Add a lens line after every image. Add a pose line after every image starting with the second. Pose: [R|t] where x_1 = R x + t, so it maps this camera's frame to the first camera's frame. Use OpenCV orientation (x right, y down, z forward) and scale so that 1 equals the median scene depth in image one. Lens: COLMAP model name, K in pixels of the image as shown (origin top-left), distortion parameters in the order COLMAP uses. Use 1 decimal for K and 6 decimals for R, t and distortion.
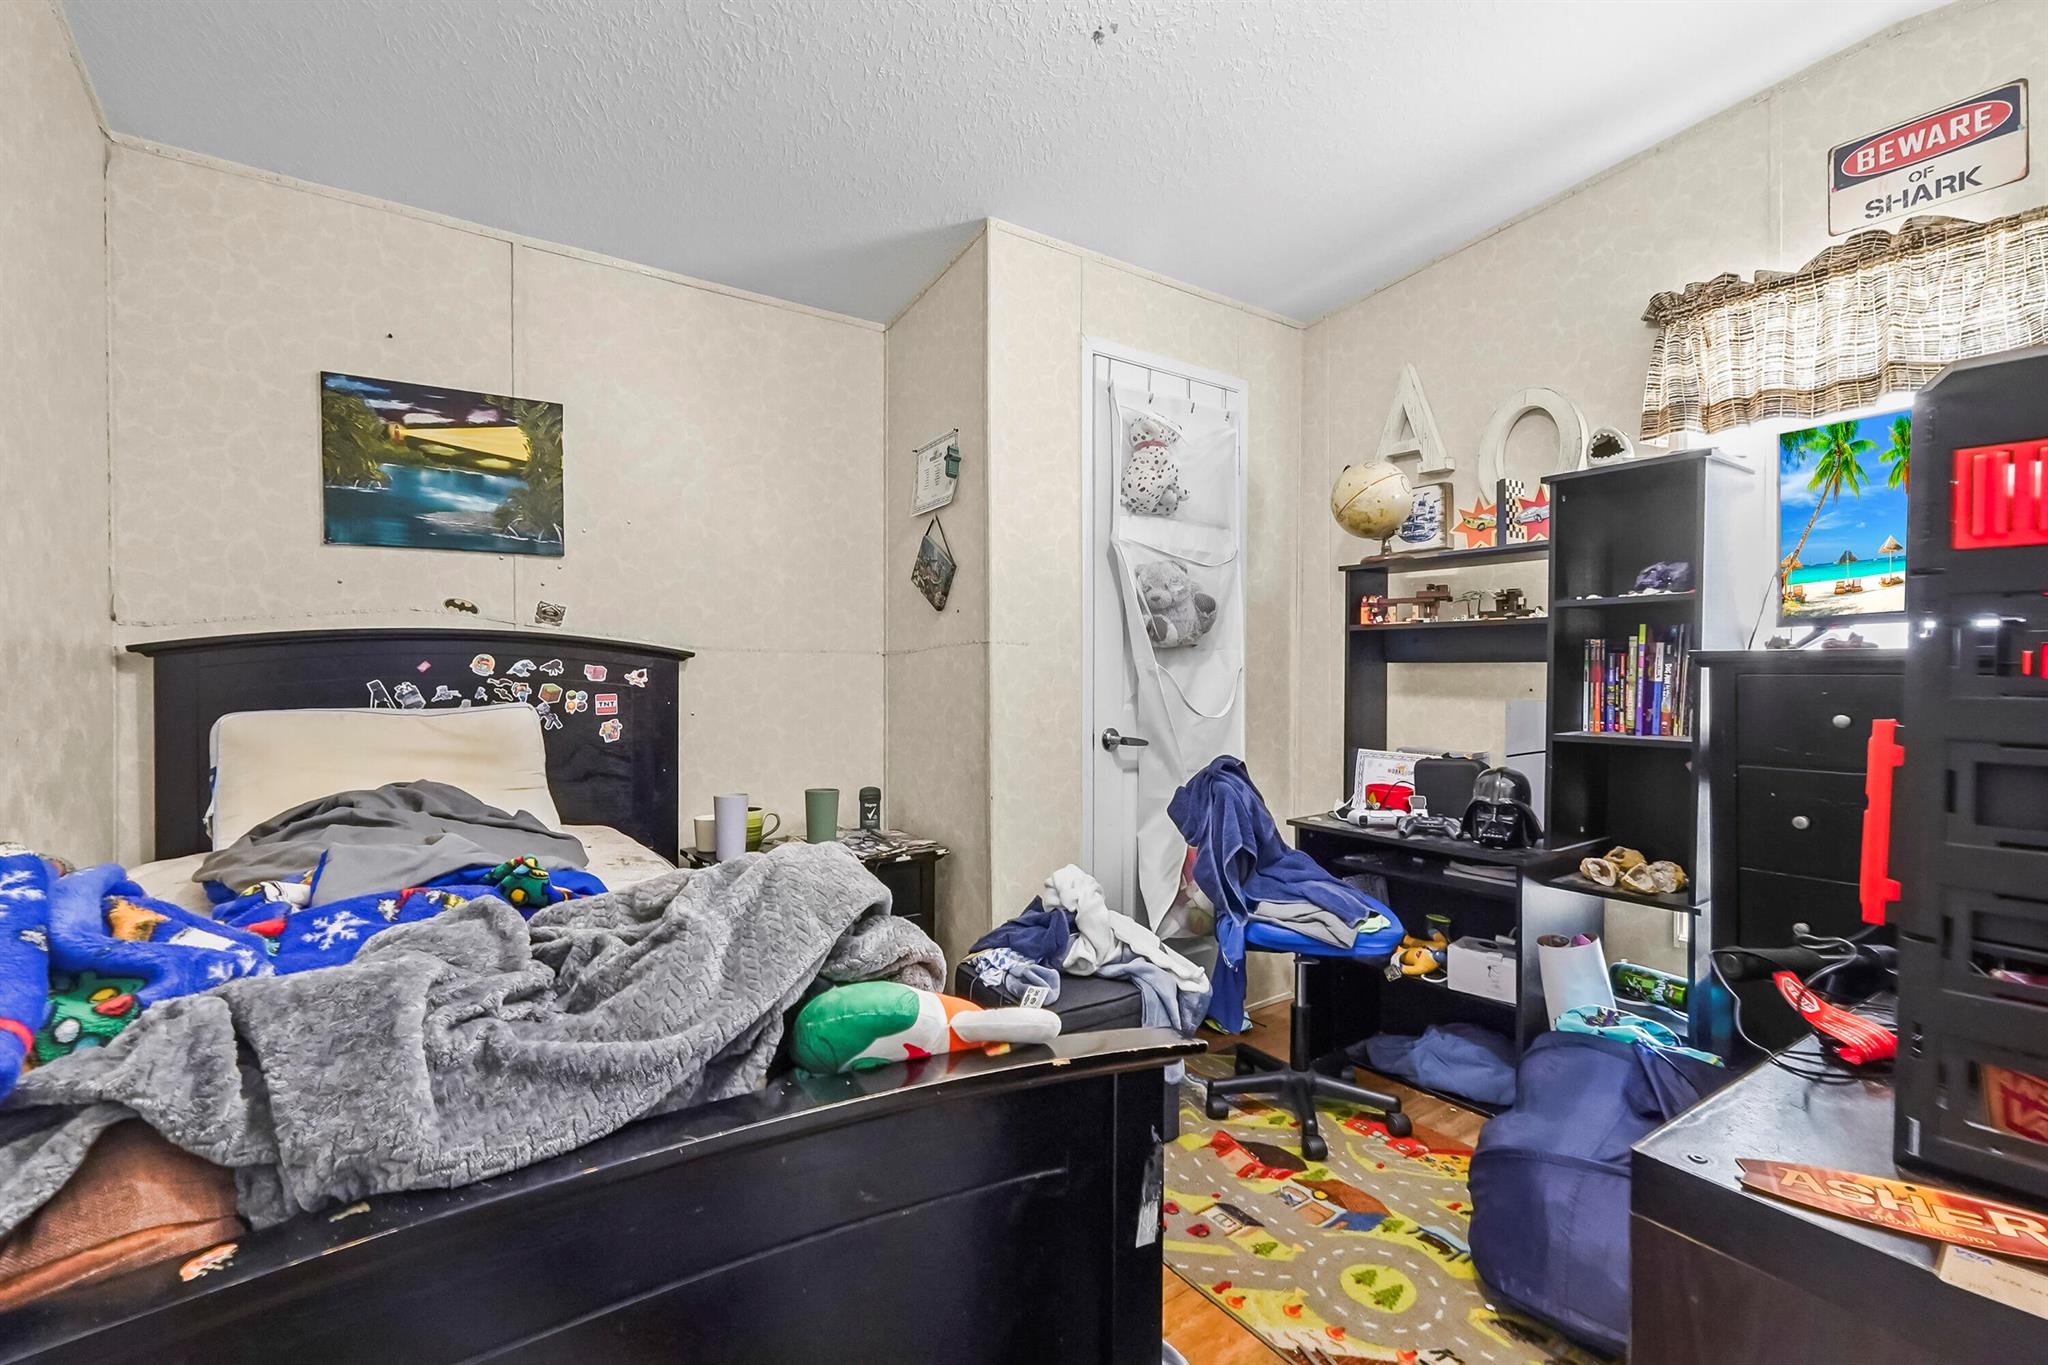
lens RADIAL K [[914.4, 0, 1026.2], [0, 914.4, 679.0], [0, 0, 1]] dist [-0.016258, 0.005153]
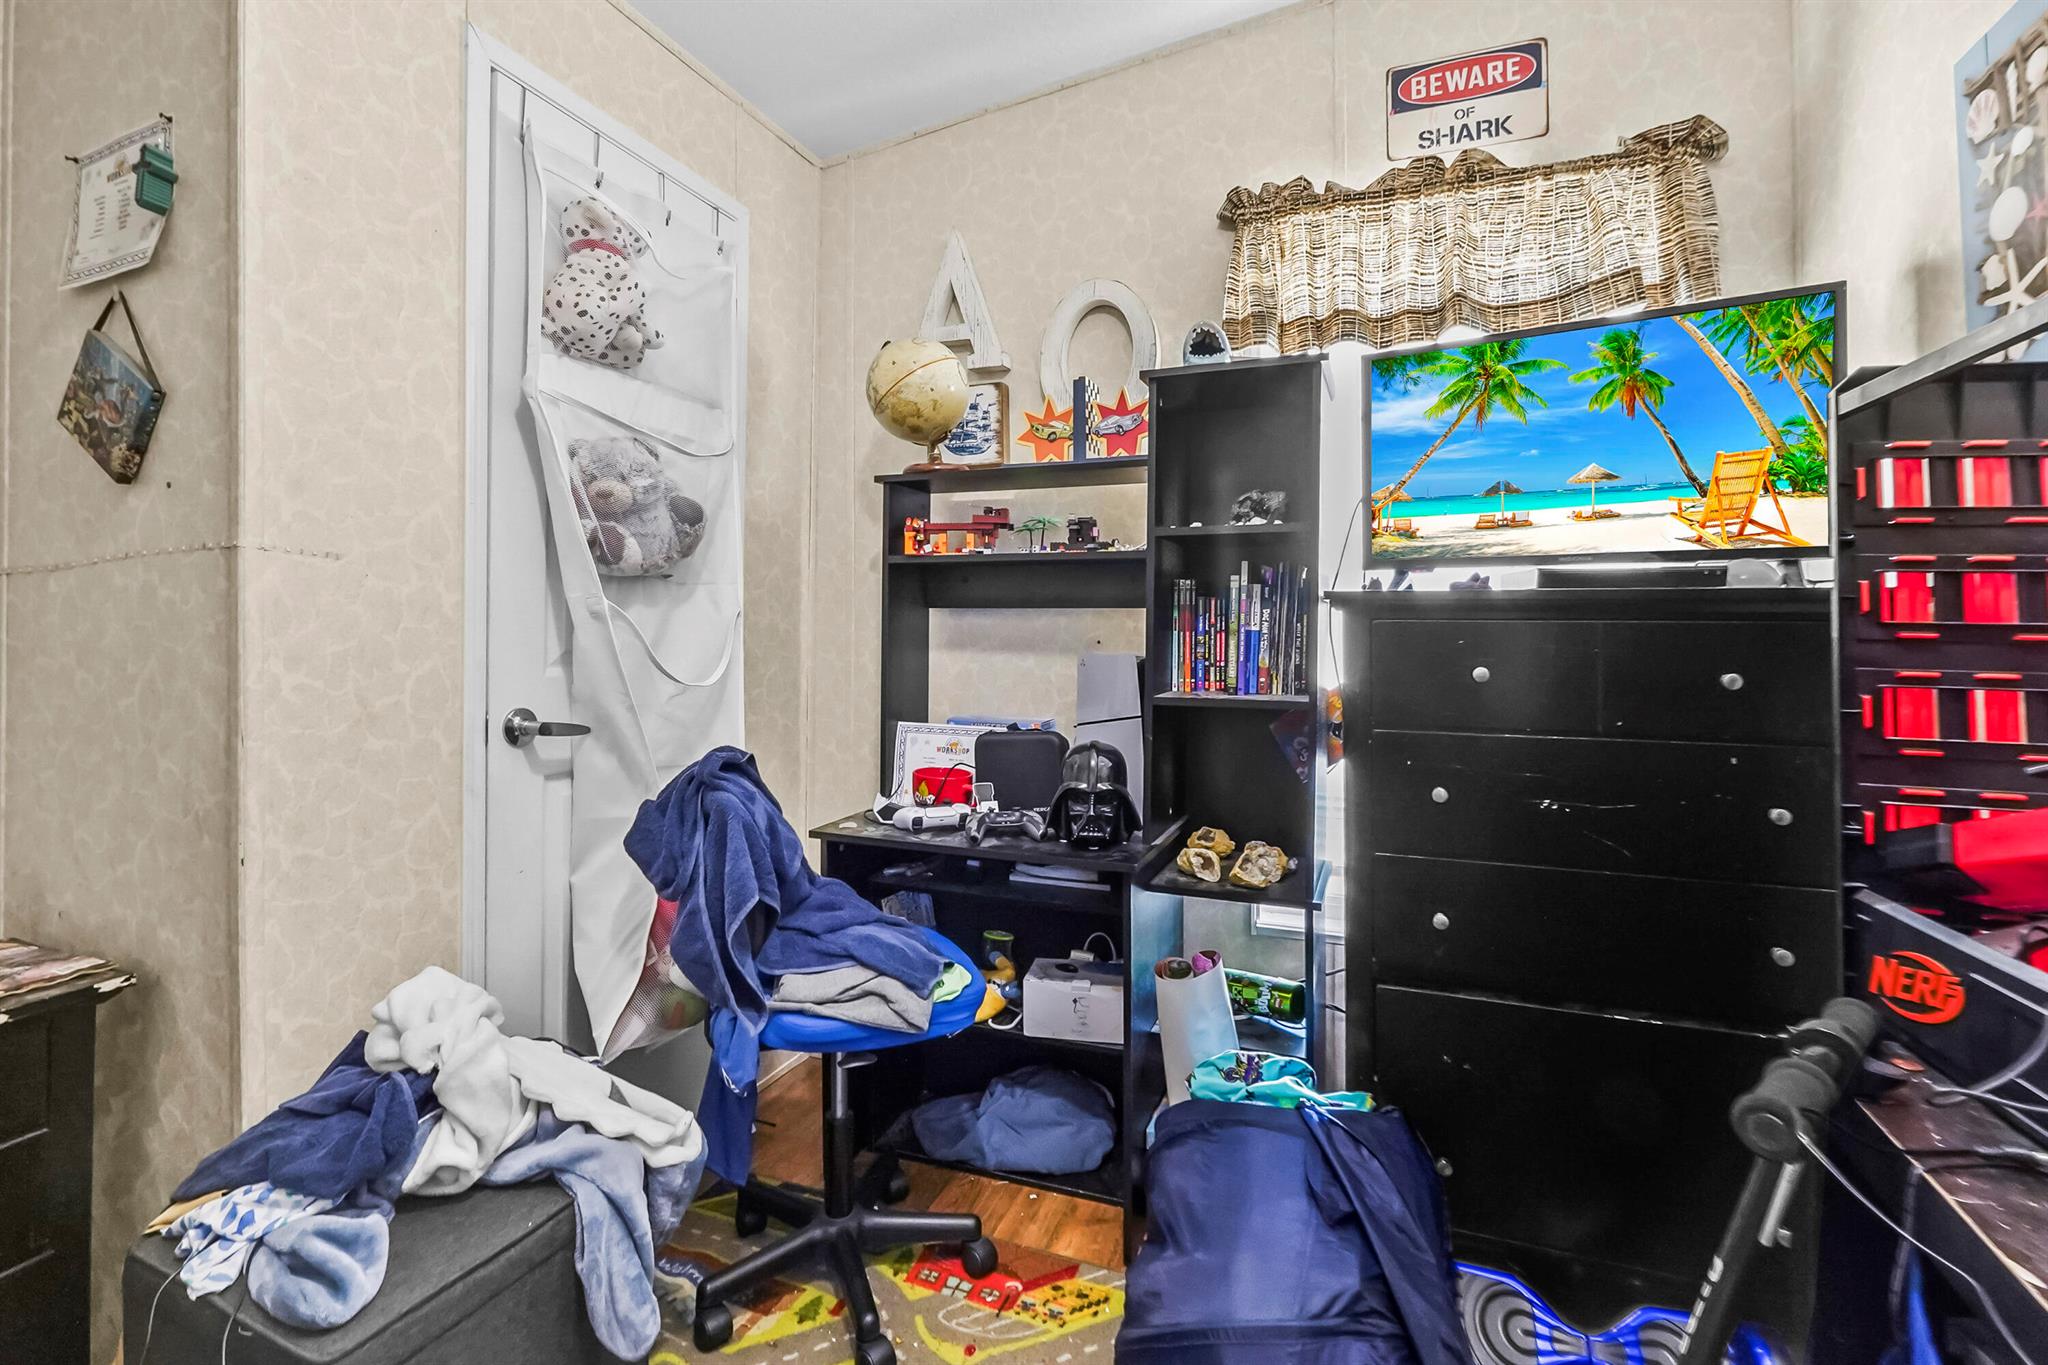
lens RADIAL K [[914.4, 0, 1034.4], [0, 914.4, 629.0], [0, 0, 1]] dist [-0.016258, 0.005153]
pose [[0.835590, 0.005687, 0.549325, 0.051455], [-0.000160, 0.999949, -0.010109, 0.009104], [-0.549354, 0.008359, 0.835548, 0.358945]]
